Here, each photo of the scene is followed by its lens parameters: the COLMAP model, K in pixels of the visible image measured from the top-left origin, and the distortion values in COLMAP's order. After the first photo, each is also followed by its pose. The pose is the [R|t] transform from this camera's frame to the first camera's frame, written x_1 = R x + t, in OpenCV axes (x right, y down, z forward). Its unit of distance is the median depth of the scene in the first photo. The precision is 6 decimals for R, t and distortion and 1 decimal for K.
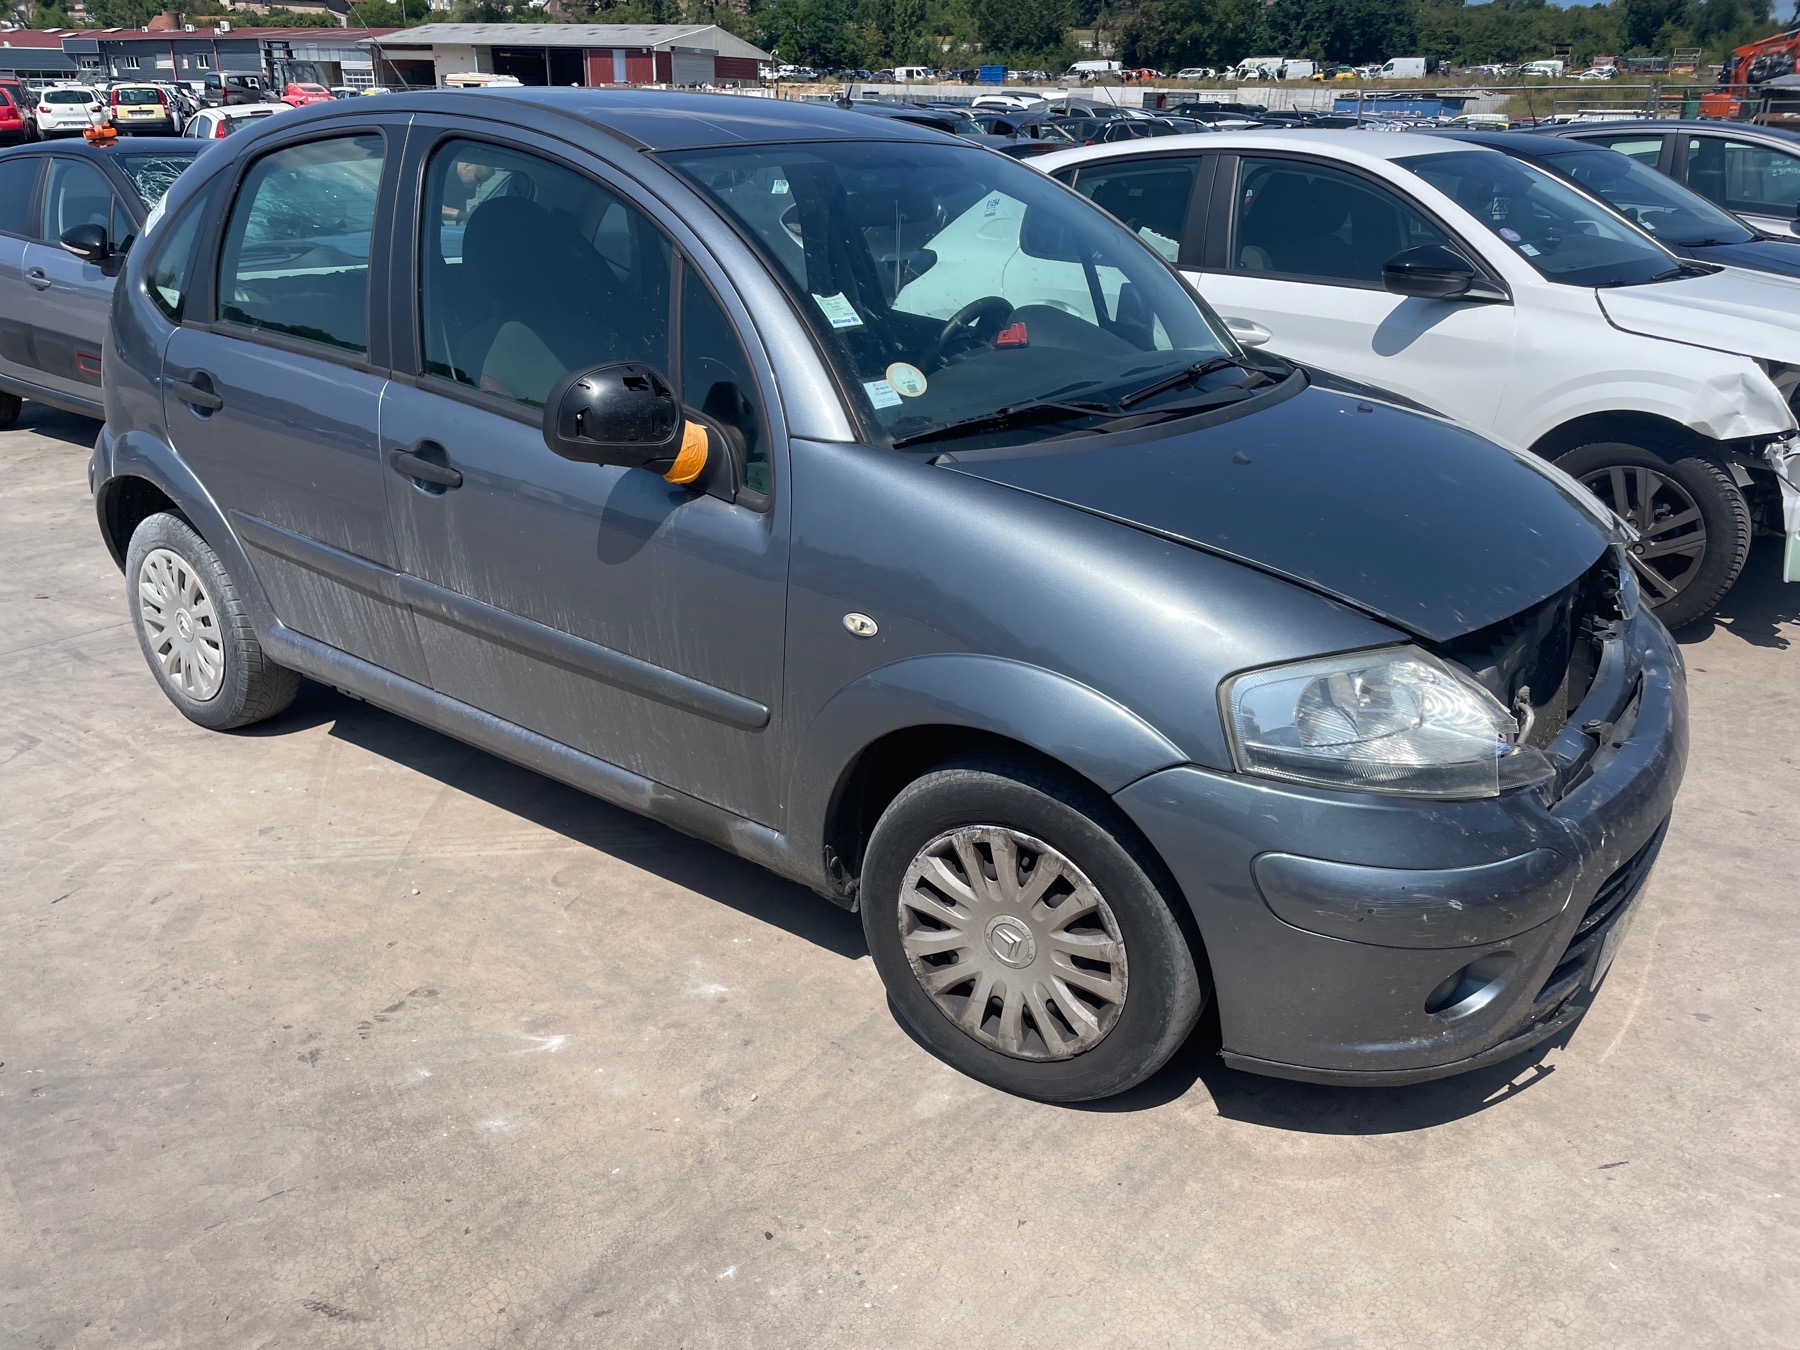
lens RADIAL K [[1365.8, 0, 900.0], [0, 1365.8, 675.0], [0, 0, 1]] dist [0.067835, -0.091187]
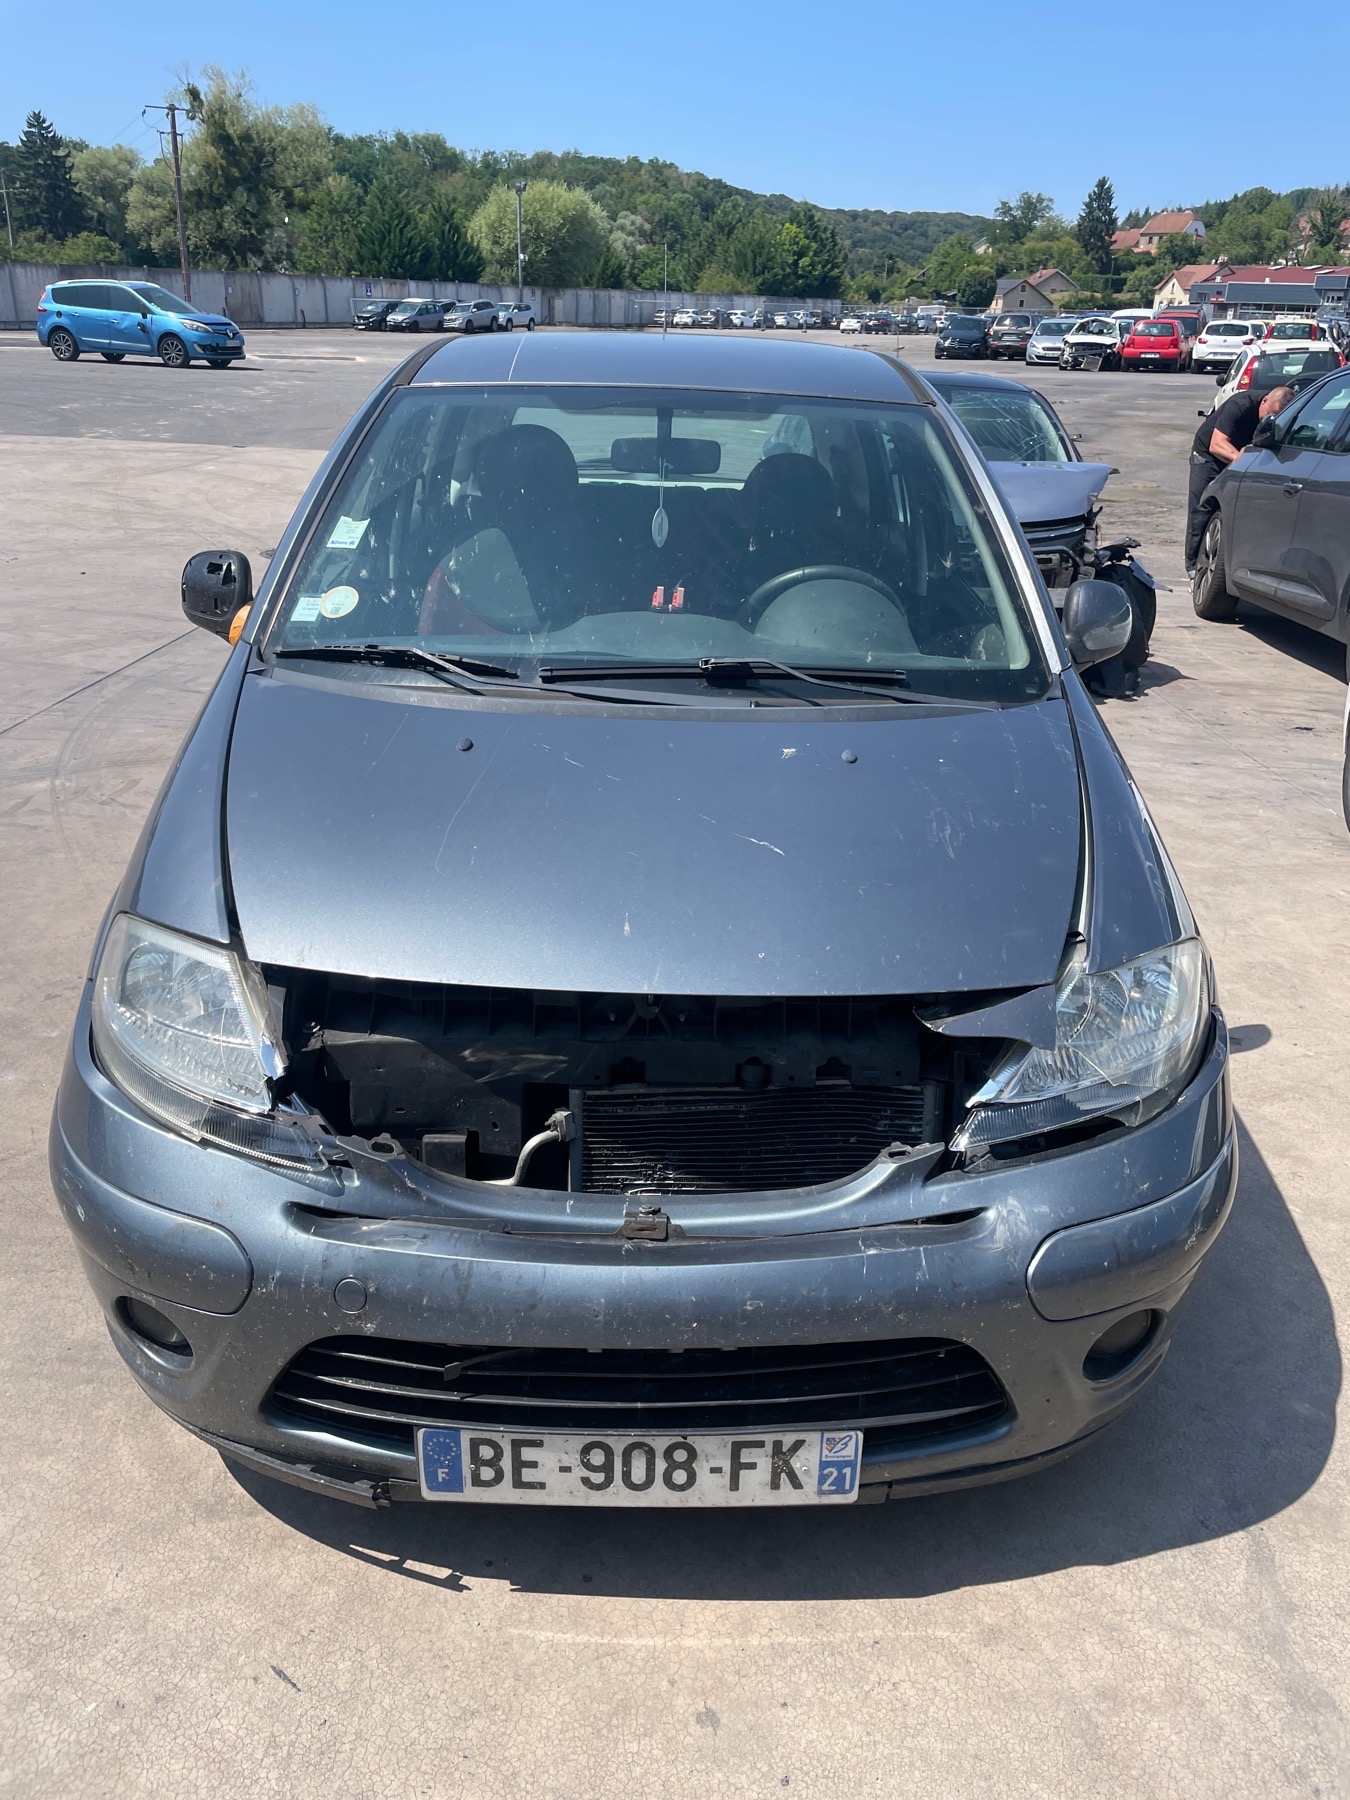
lens RADIAL K [[1365.8, 0, 678.6], [0, 1365.8, 851.8], [0, 0, 1]] dist [0.067835, -0.091187]
pose [[0.613182, 0.291412, -0.734225, 0.993010], [-0.317952, 0.941901, 0.108303, -0.228108], [0.723128, 0.167039, 0.670211, 0.496037]]
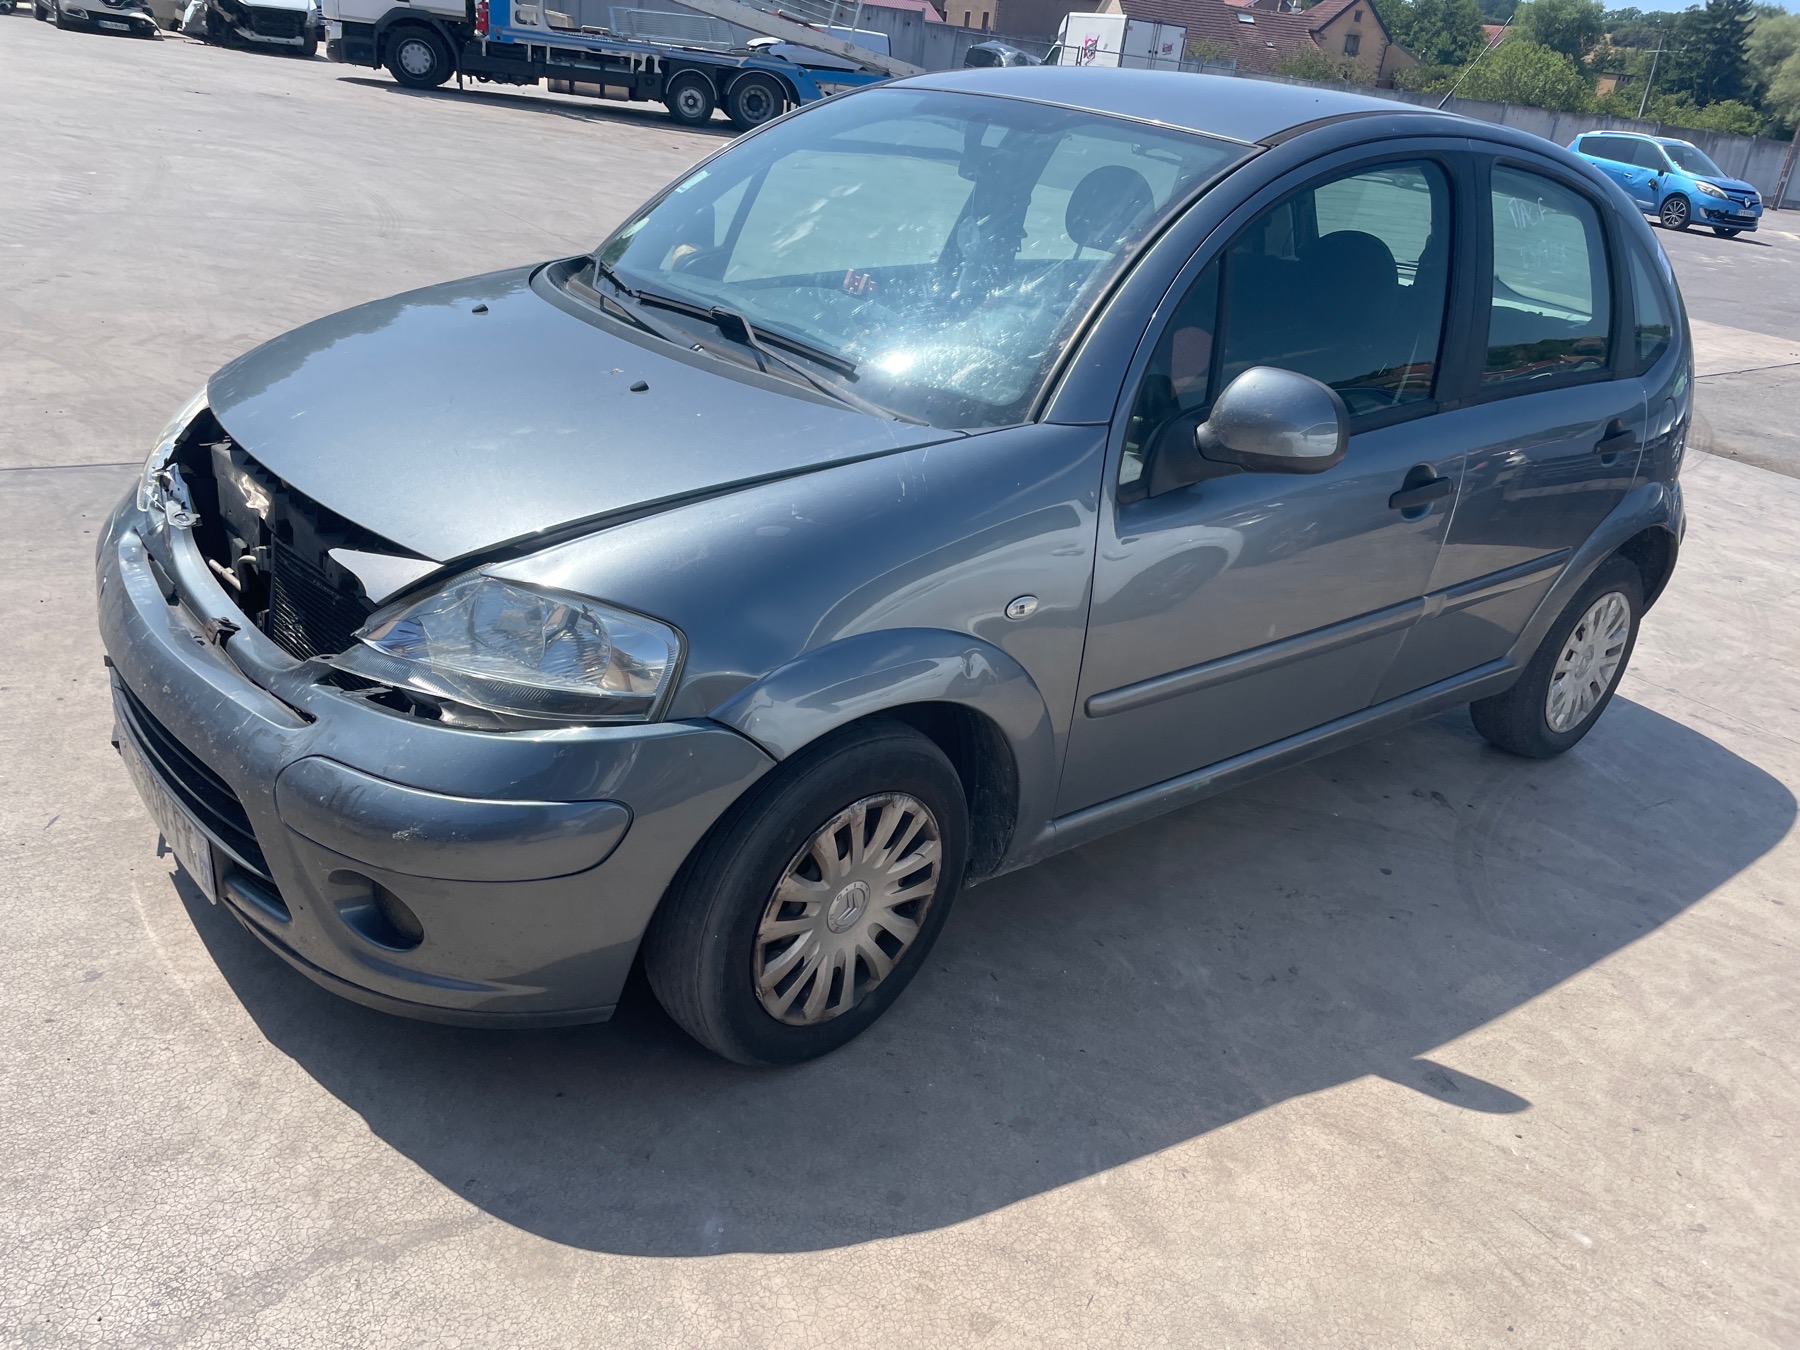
lens RADIAL K [[1365.8, 0, 900.0], [0, 1365.8, 675.0], [0, 0, 1]] dist [0.067835, -0.091187]
pose [[-0.218653, 0.362009, -0.906168, 1.263603], [-0.477570, 0.770122, 0.422894, -0.548029], [0.850951, 0.525226, 0.004495, 1.399319]]
